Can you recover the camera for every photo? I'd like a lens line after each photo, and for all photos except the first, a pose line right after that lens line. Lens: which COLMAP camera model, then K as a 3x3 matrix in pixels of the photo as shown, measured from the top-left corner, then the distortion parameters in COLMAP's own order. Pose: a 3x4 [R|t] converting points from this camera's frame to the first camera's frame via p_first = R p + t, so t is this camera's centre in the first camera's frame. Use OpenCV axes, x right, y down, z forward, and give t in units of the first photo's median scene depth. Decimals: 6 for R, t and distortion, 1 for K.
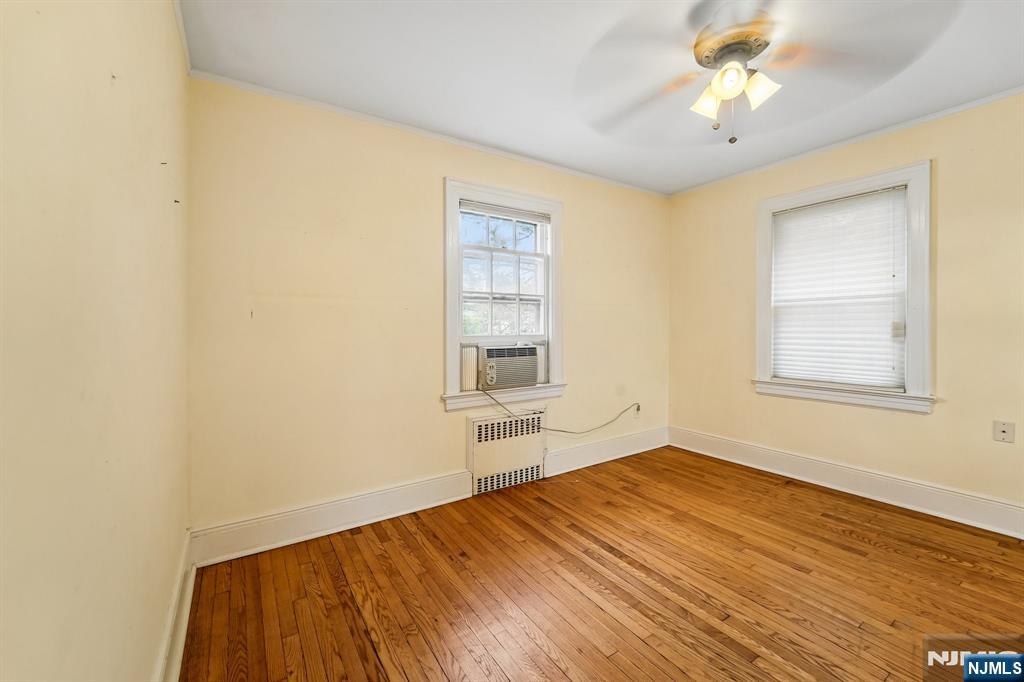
lens RADIAL K [[418.5, 0, 496.6], [0, 418.5, 325.4], [0, 0, 1]] dist [-0.020692, 0.002434]
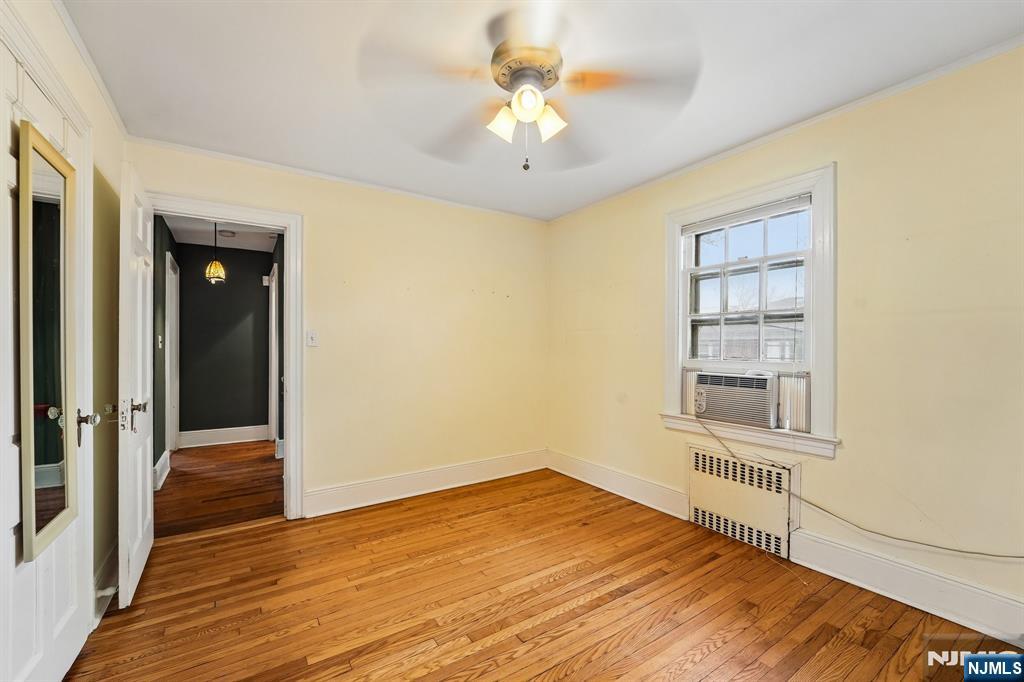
lens RADIAL K [[418.5, 0, 509.9], [0, 418.5, 343.8], [0, 0, 1]] dist [-0.020692, 0.002434]
pose [[0.018557, 0.004723, -0.999817, 0.921771], [-0.002651, 0.999986, 0.004675, -0.016292], [0.999824, 0.002563, 0.018569, 0.556000]]
